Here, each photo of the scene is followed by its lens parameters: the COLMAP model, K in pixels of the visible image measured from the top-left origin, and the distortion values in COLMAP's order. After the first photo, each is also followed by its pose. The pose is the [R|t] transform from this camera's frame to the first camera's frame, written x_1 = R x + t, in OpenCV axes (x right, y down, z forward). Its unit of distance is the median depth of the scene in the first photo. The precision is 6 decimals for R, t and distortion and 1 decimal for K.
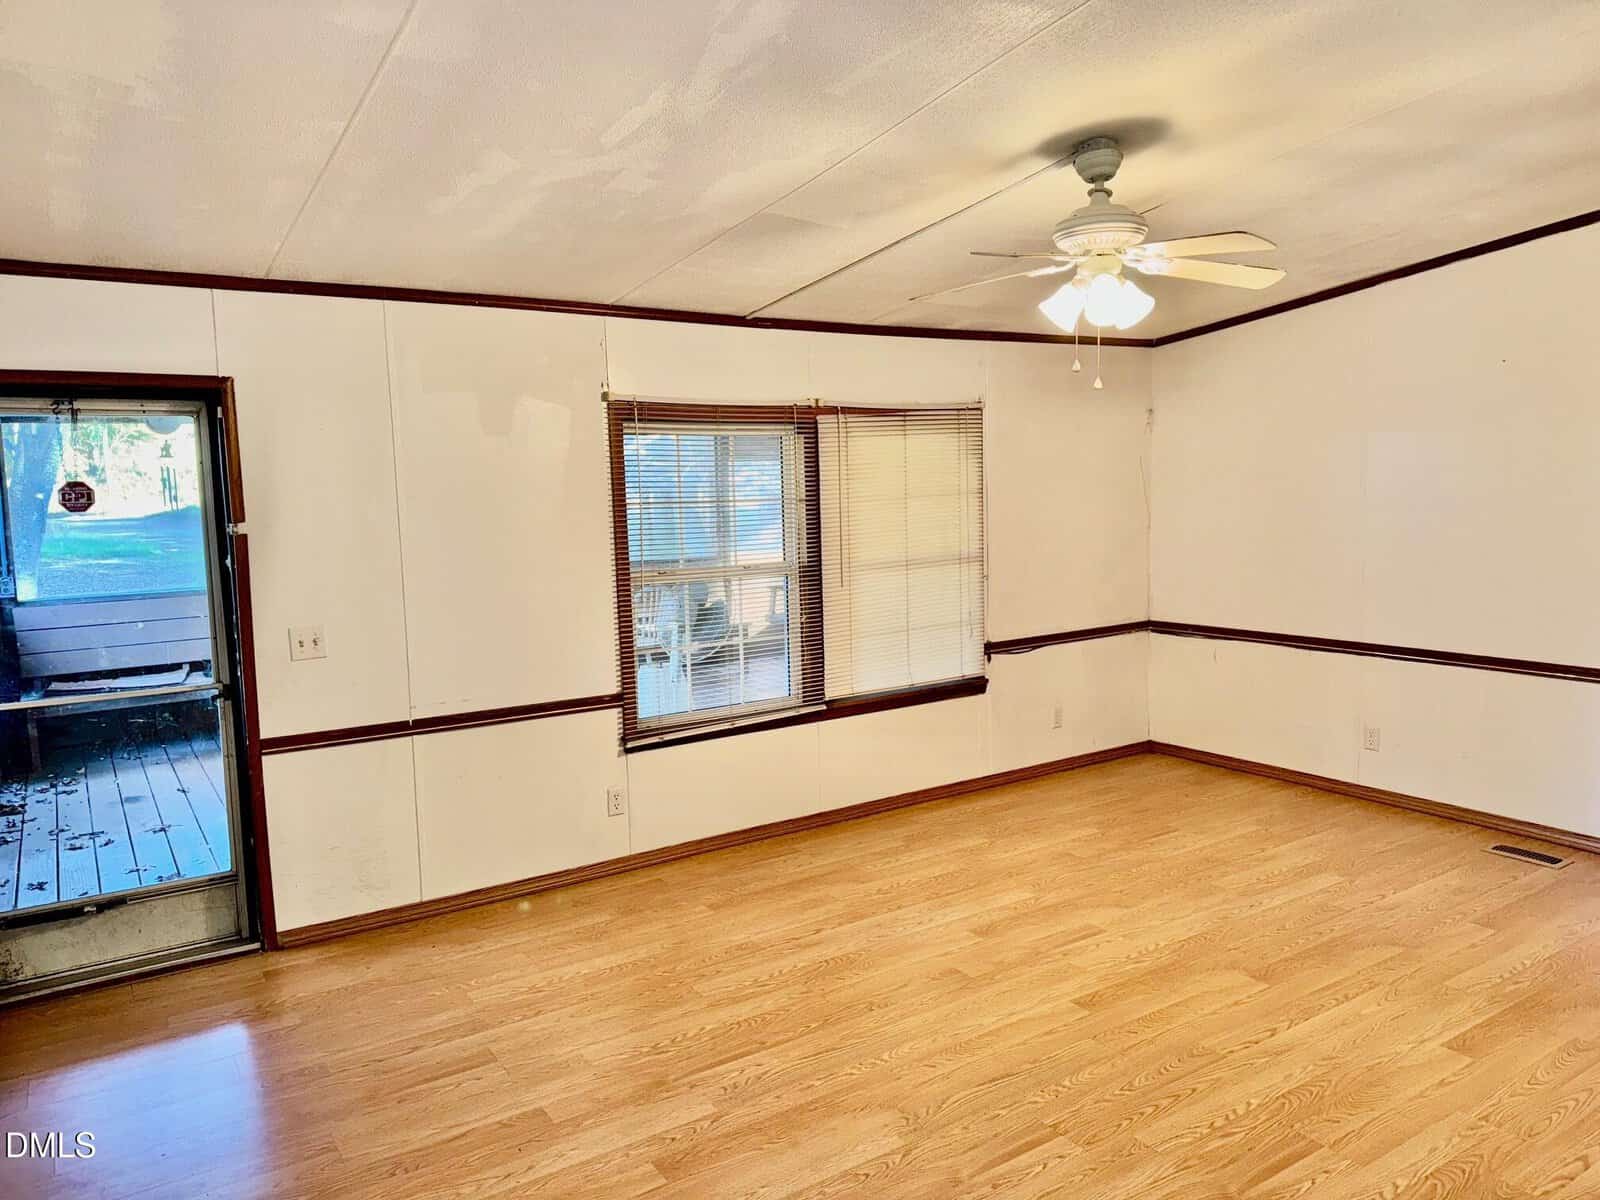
lens RADIAL K [[1121.1, 0, 808.4], [0, 1121.1, 593.4], [0, 0, 1]] dist [0.050000, -0.080115]
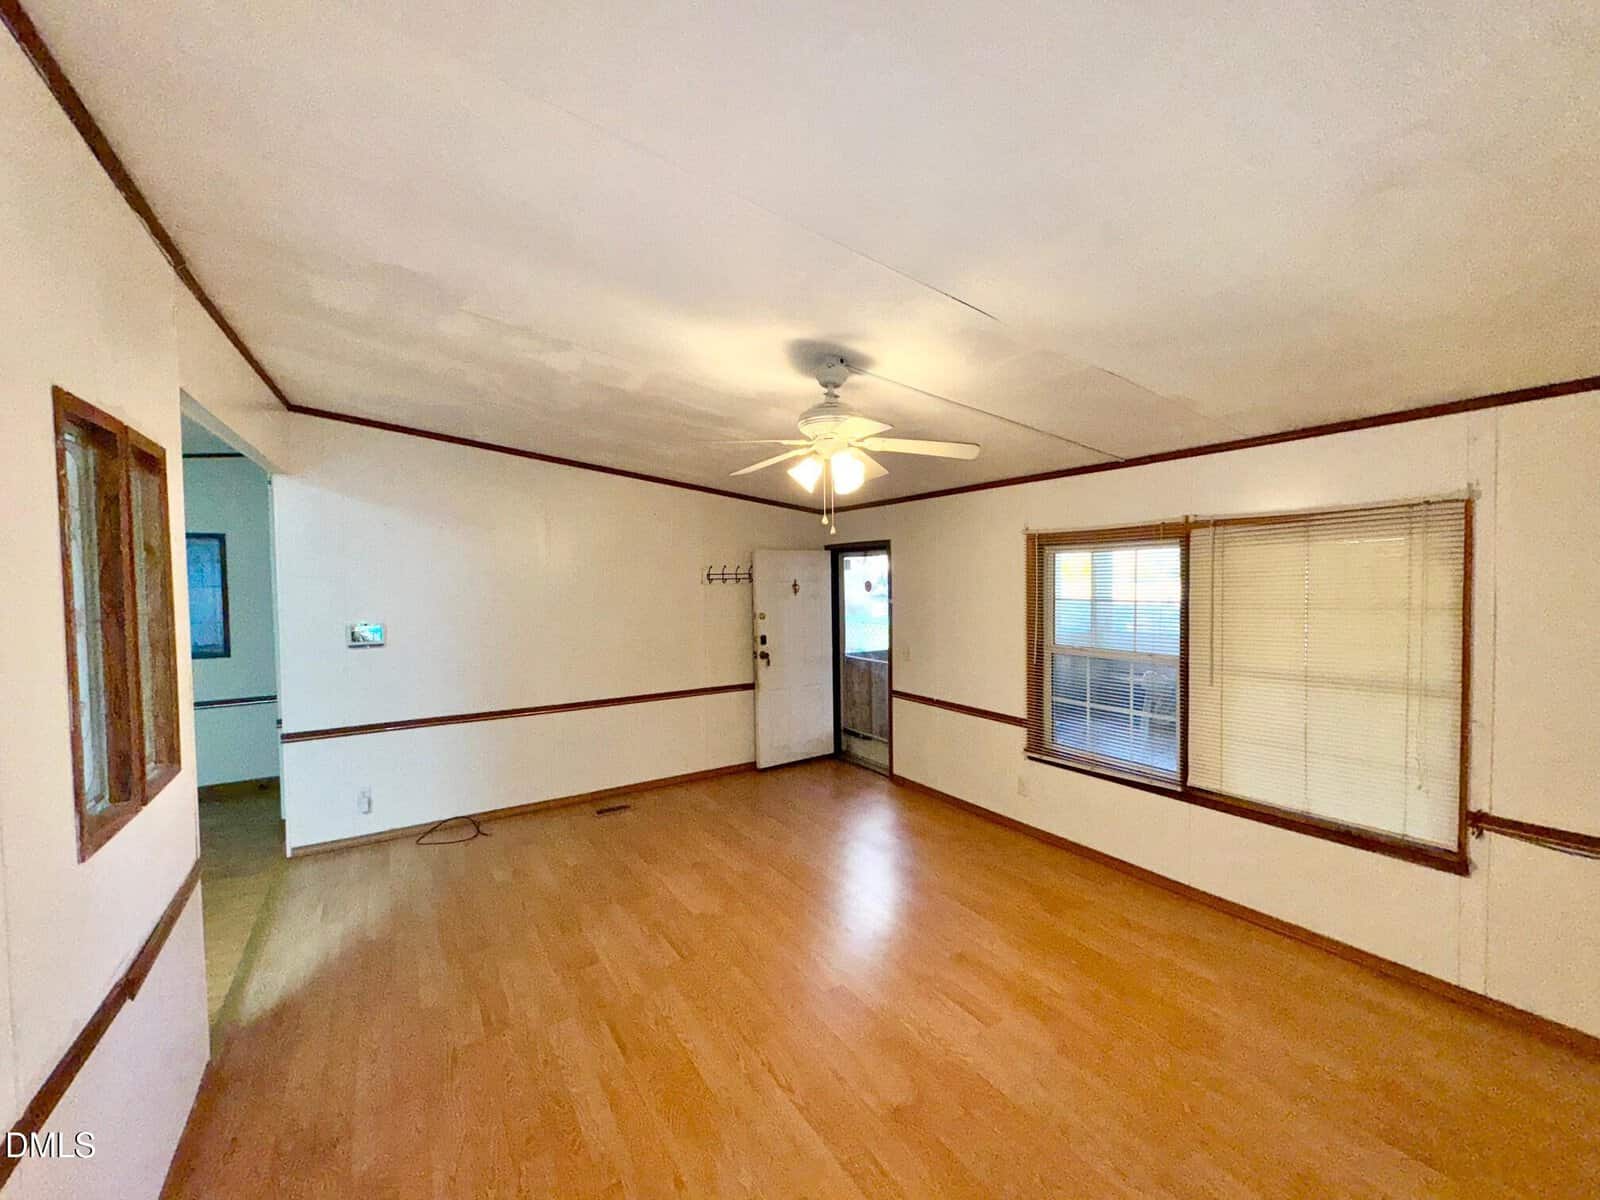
lens RADIAL K [[639.0, 0, 798.5], [0, 639.0, 603.8], [0, 0, 1]] dist [-0.000237, -0.000128]
pose [[-0.012643, 0.062381, -0.997972, 0.655376], [-0.085693, 0.994313, 0.063238, -0.091622], [0.996241, 0.086319, -0.007226, 0.619595]]
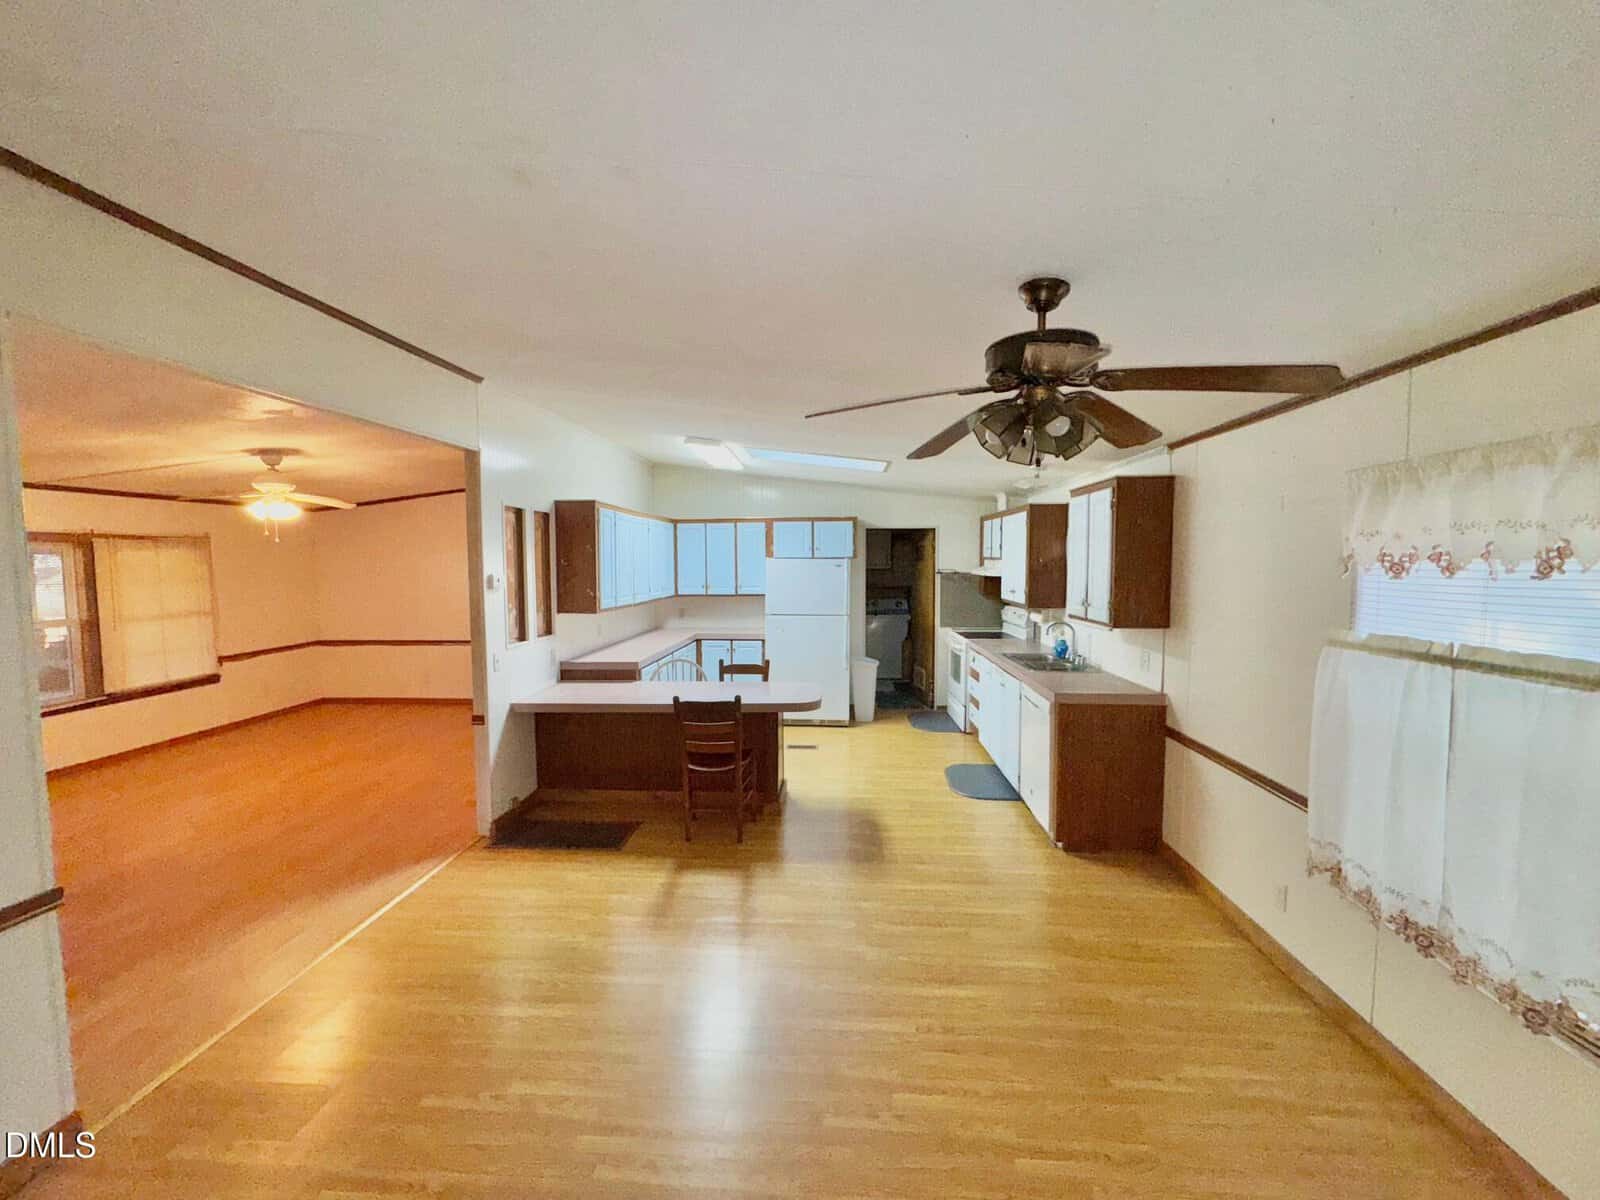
lens RADIAL K [[639.0, 0, 798.5], [0, 639.0, 603.8], [0, 0, 1]] dist [-0.000237, -0.000128]
pose [[0.611251, -0.030069, 0.790866, -0.116043], [0.067440, 0.997622, -0.014194, 0.041701], [-0.788558, 0.062012, 0.611825, -0.549651]]
